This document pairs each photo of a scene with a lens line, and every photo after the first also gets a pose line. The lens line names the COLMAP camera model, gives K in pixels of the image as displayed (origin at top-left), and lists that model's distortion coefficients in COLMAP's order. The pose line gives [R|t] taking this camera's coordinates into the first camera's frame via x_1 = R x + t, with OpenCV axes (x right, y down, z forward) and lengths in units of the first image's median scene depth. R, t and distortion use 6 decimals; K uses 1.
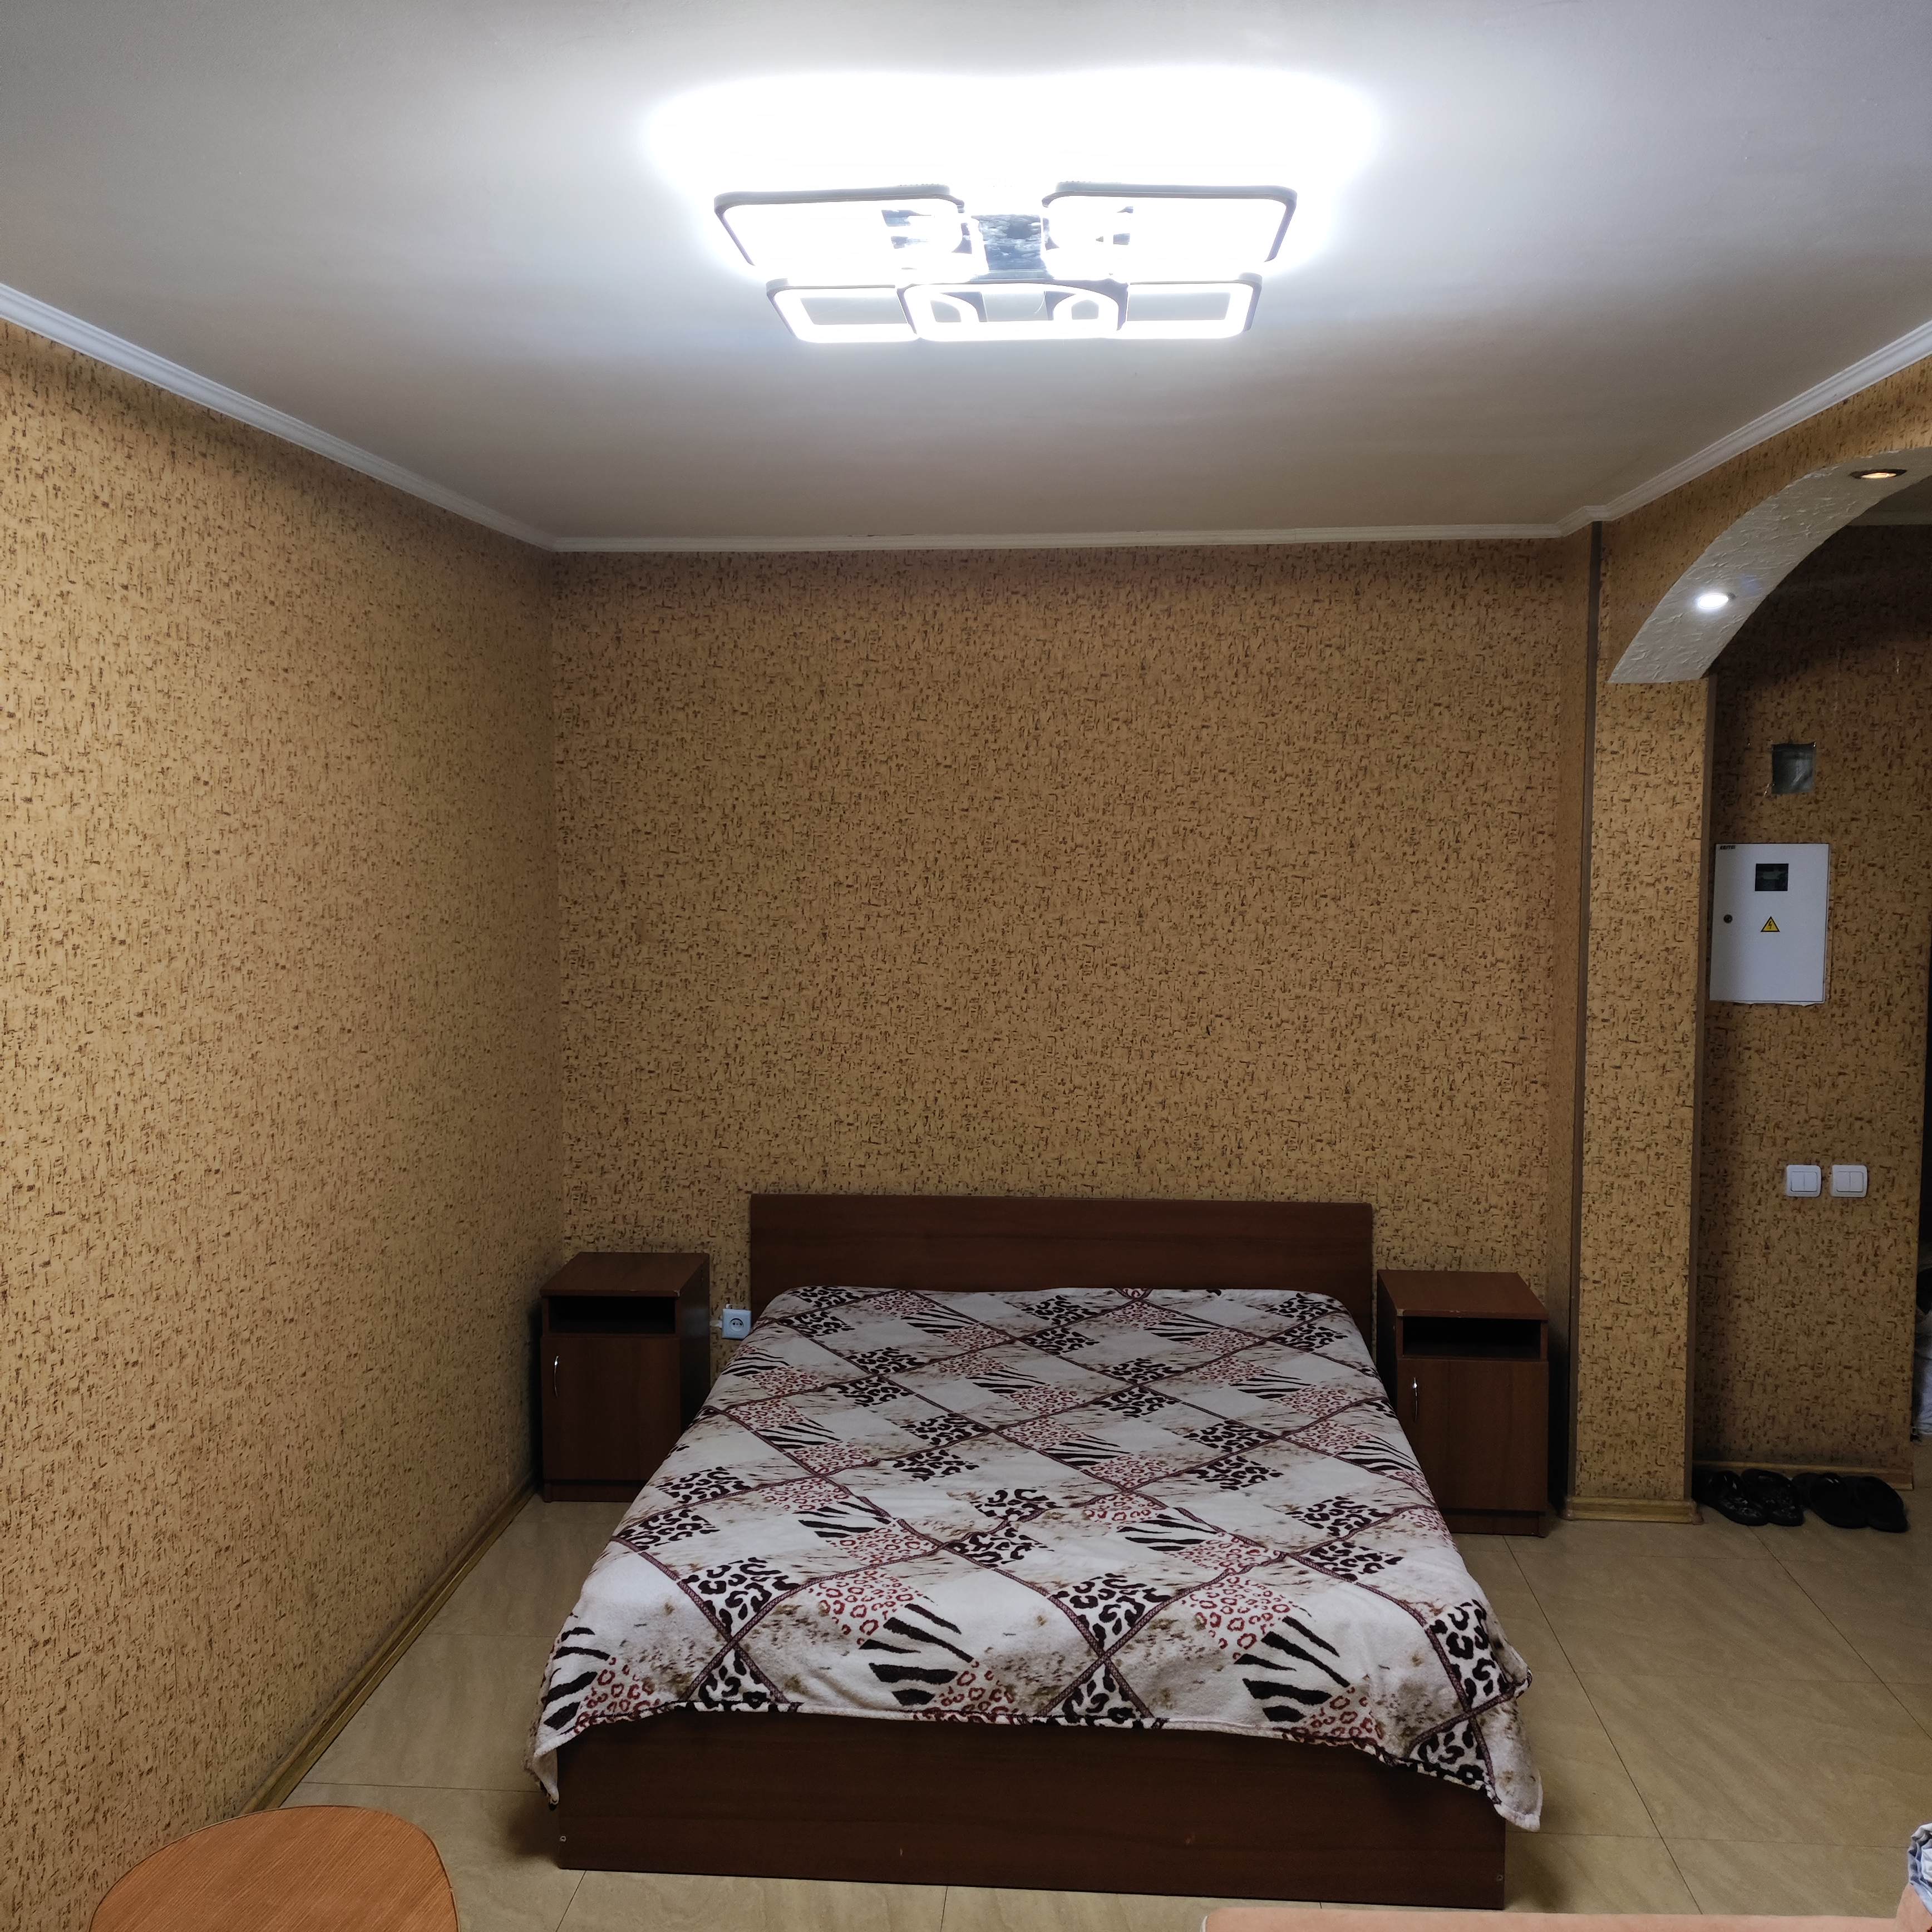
lens RADIAL K [[1845.2, 0, 963.6], [0, 1845.2, 1001.8], [0, 0, 1]] dist [0.112270, -0.200946]
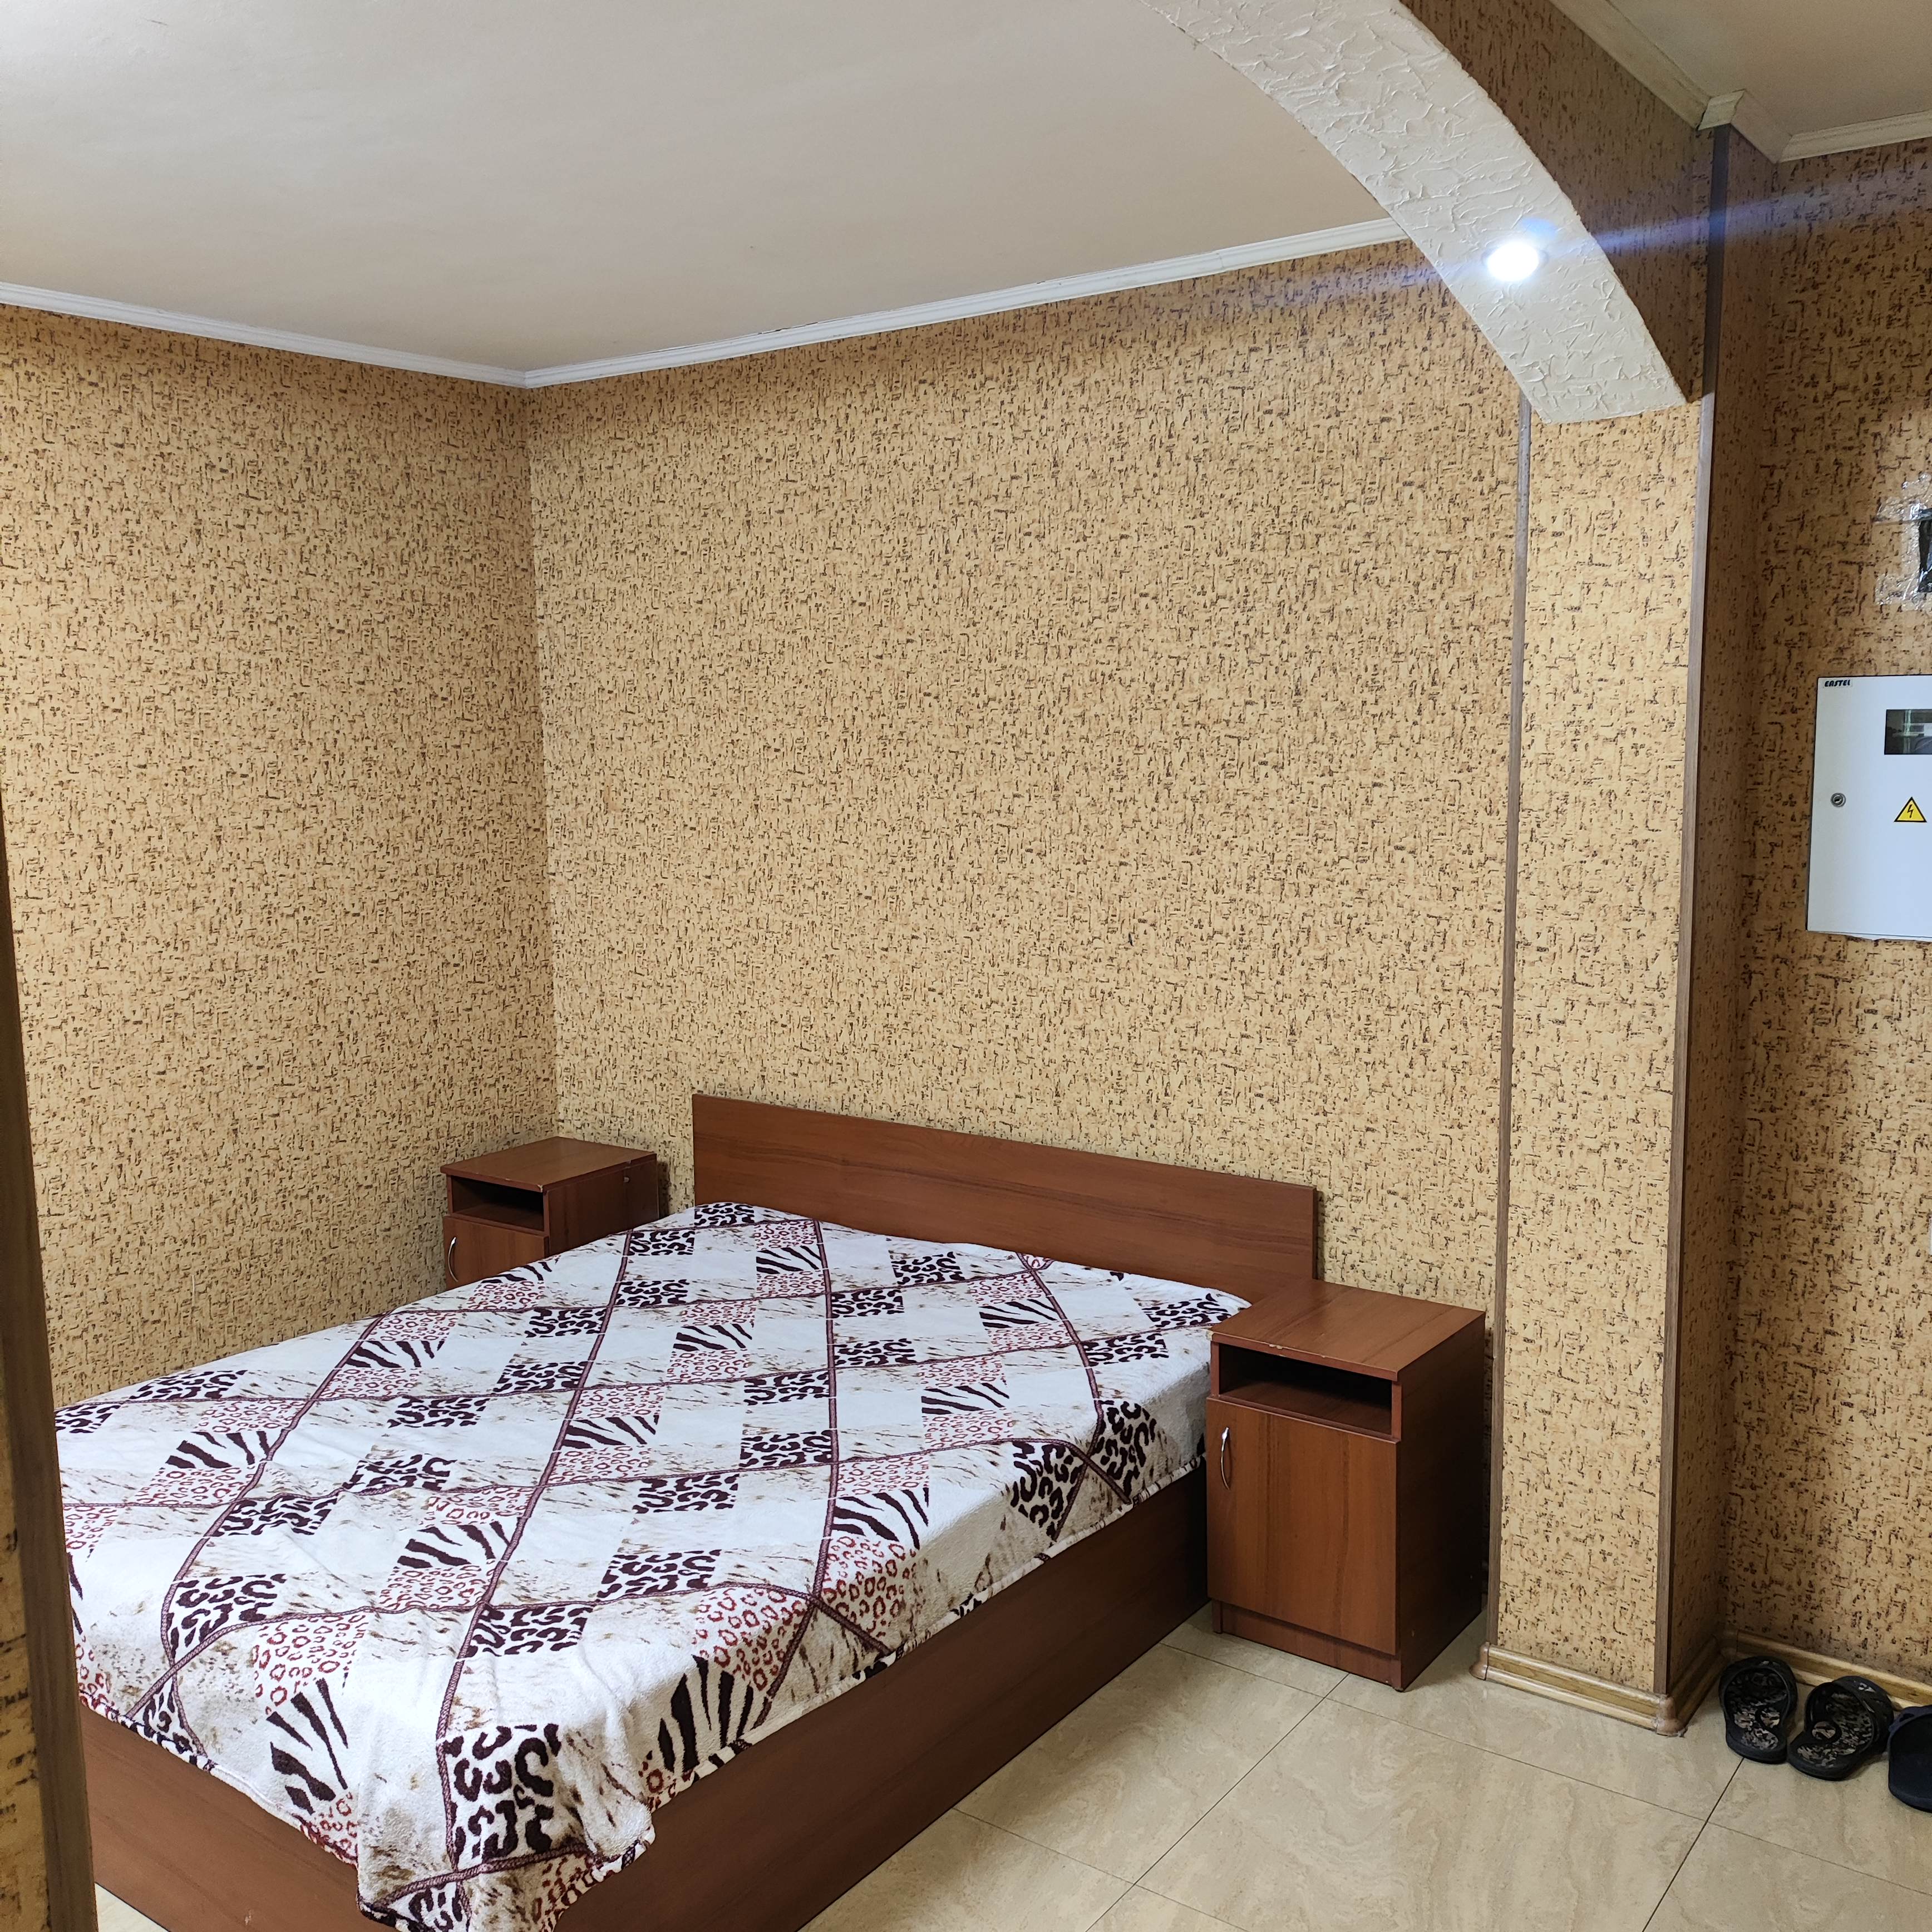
lens RADIAL K [[1845.2, 0, 963.6], [0, 1845.2, 1001.8], [0, 0, 1]] dist [0.112270, -0.200946]
pose [[0.849711, 0.071610, -0.522363, 0.500690], [-0.047958, 0.997124, 0.058684, -0.000317], [0.525063, -0.024813, 0.850701, 0.324231]]
